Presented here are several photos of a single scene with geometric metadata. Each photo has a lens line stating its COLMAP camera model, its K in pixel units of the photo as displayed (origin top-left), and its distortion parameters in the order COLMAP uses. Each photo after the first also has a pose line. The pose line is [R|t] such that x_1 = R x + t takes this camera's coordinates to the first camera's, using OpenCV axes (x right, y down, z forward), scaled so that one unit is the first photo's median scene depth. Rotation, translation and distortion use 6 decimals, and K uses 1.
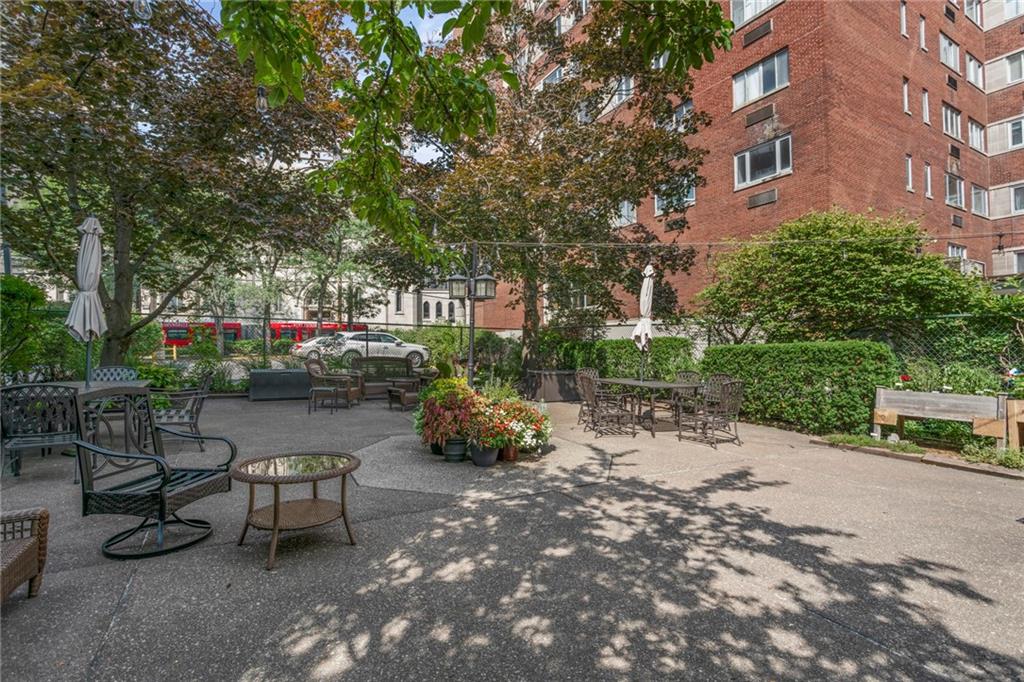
lens RADIAL K [[492.0, 0, 512.0], [0, 492.0, 341.0], [0, 0, 1]] dist [-0.000580, 0.000064]
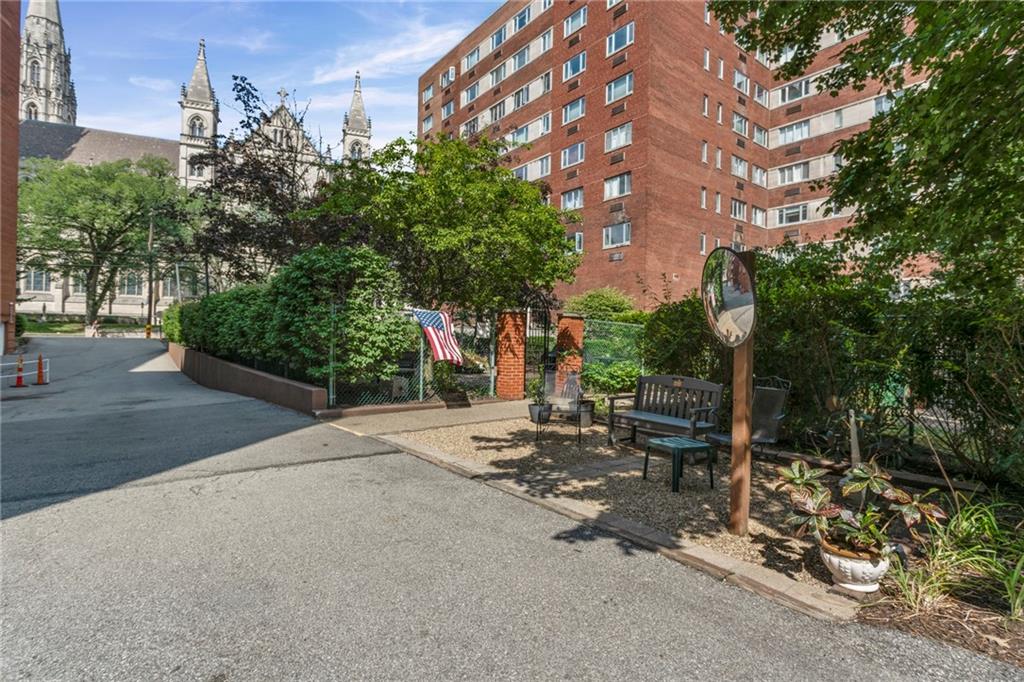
lens RADIAL K [[492.0, 0, 512.0], [0, 492.0, 341.0], [0, 0, 1]] dist [-0.000580, 0.000064]
pose [[0.991745, 0.034243, 0.123571, -0.051977], [-0.036229, 0.999247, 0.013865, -0.007423], [-0.123003, -0.018228, 0.992239, -0.683940]]
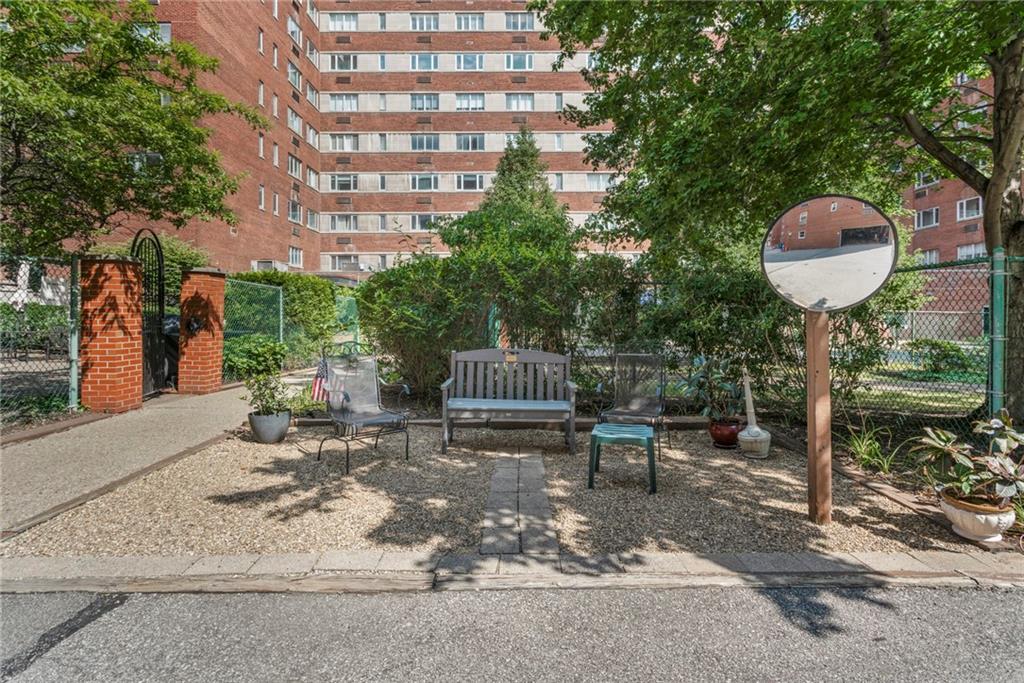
lens RADIAL K [[506.7, 0, 512.5], [0, 506.7, 313.5], [0, 0, 1]] dist [-0.000771, -0.000338]
pose [[0.518179, 0.011740, 0.855192, -0.133077], [-0.022158, 0.999754, -0.000298, -0.003066], [-0.854985, -0.018795, 0.518312, -0.525443]]
